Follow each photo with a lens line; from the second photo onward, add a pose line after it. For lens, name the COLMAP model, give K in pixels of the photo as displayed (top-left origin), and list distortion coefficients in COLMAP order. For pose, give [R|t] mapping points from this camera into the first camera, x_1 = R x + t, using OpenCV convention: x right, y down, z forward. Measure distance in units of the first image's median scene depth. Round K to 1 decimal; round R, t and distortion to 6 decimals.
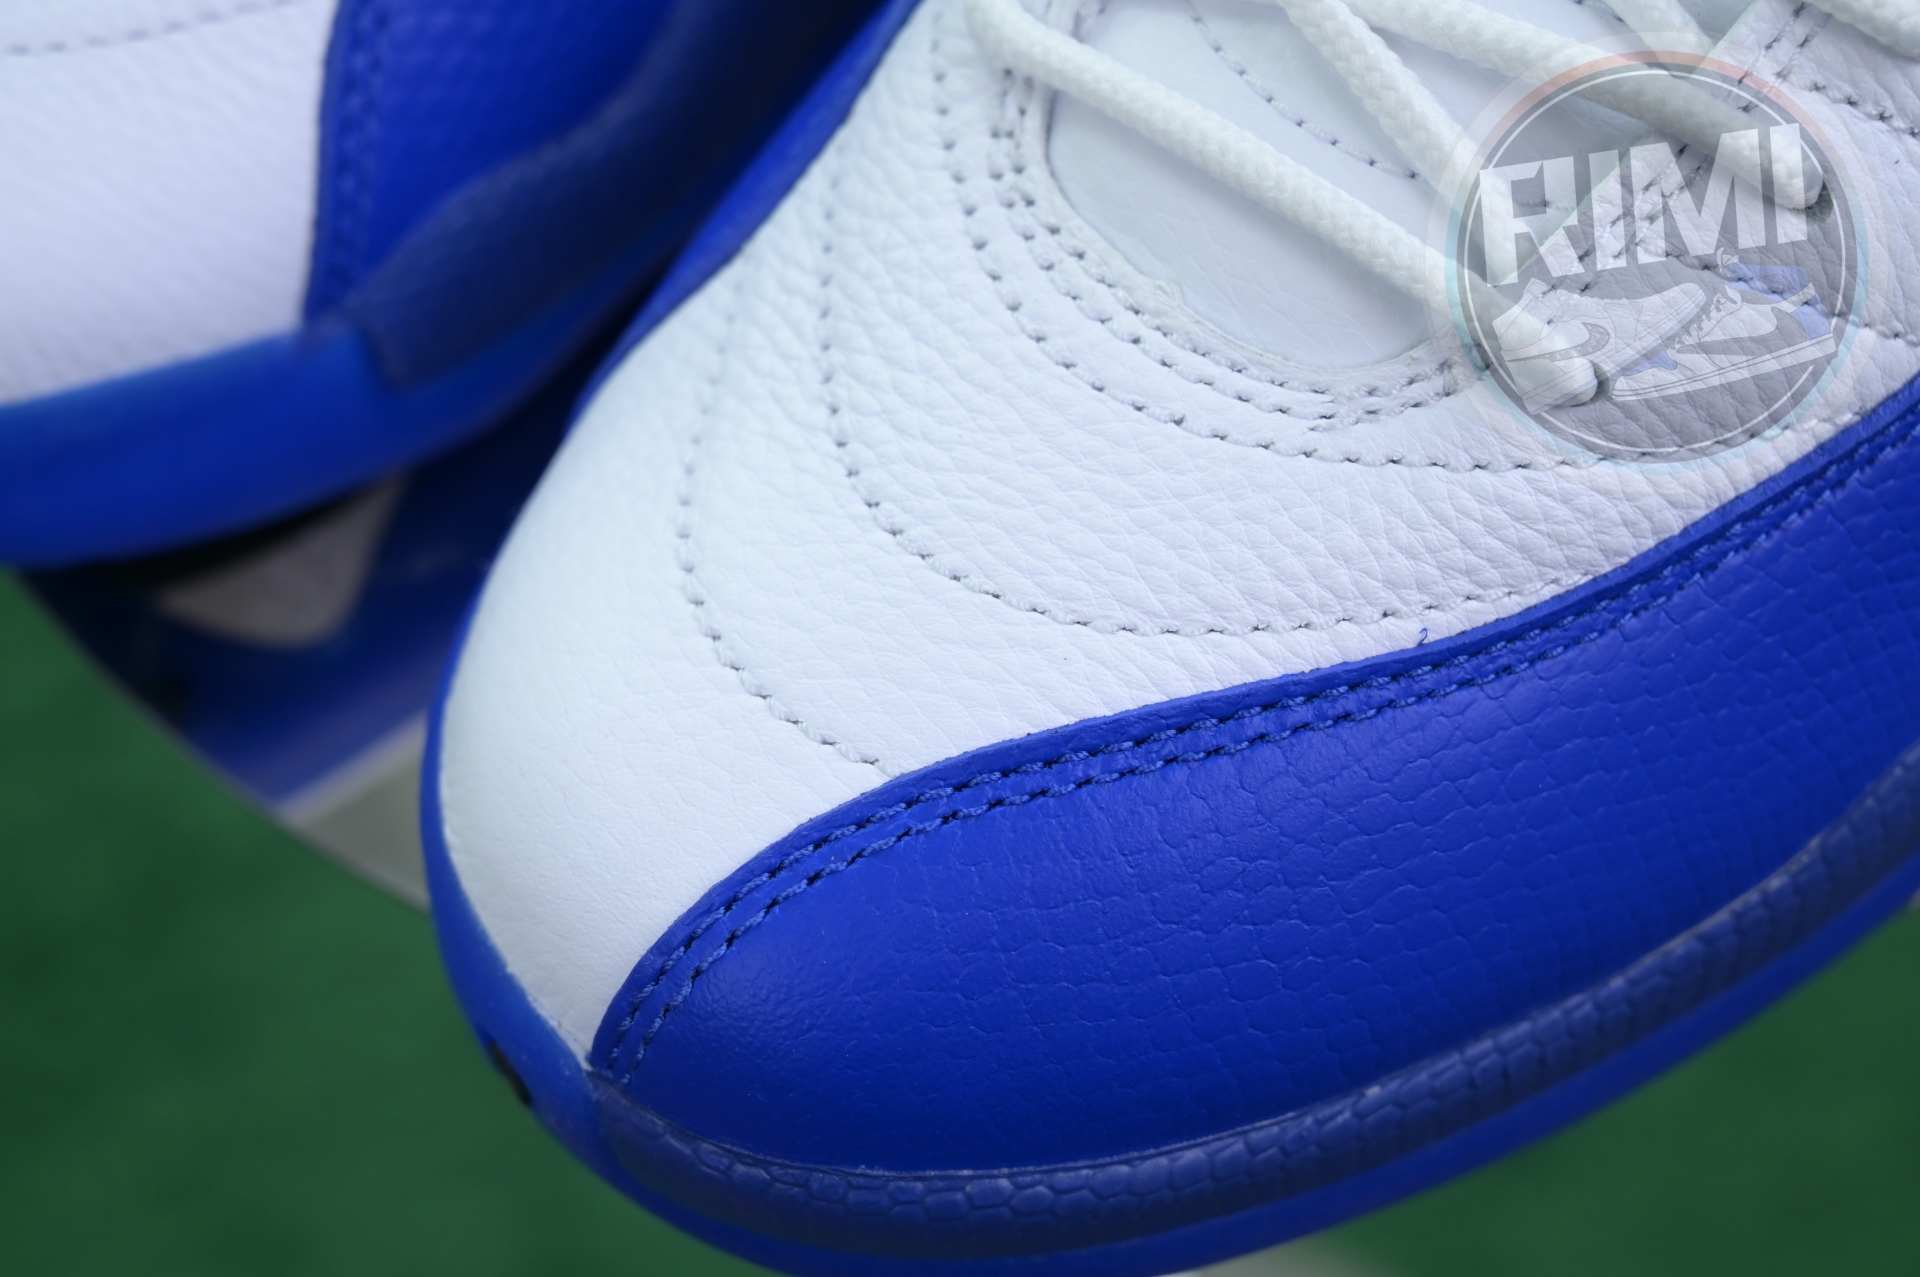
lens RADIAL K [[3929.6, 0, 955.6], [0, 3929.6, 640.0], [0, 0, 1]] dist [-0.047177, 0.000000]
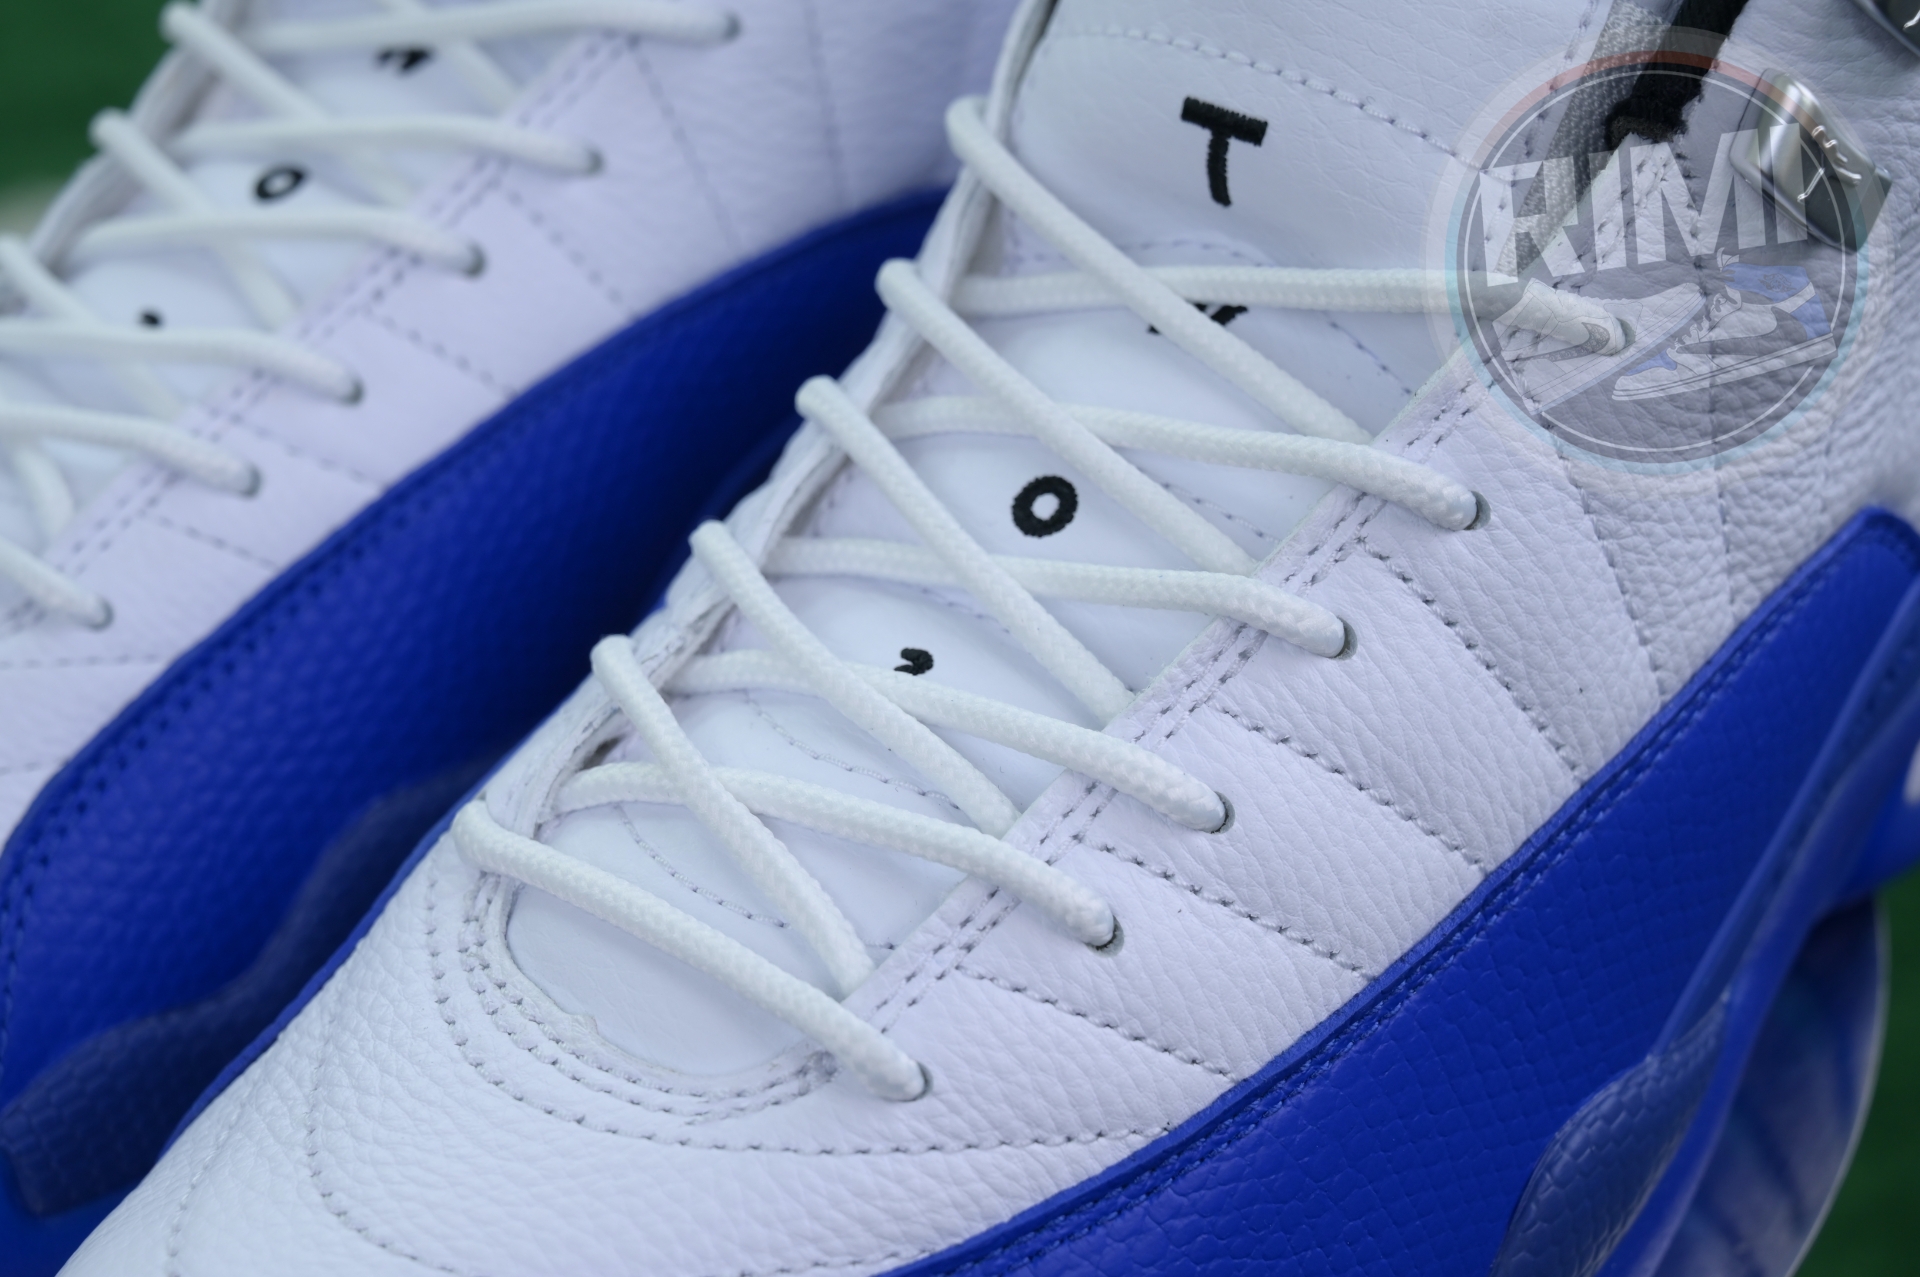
lens RADIAL K [[3347.9, 0, 959.4], [0, 3347.9, 641.7], [0, 0, 1]] dist [-0.045443, 0.000000]
pose [[0.999477, -0.007445, -0.031464, 0.204579], [-0.005977, 0.913816, -0.406084, 0.222928], [0.031776, 0.406060, 0.913294, 0.015016]]
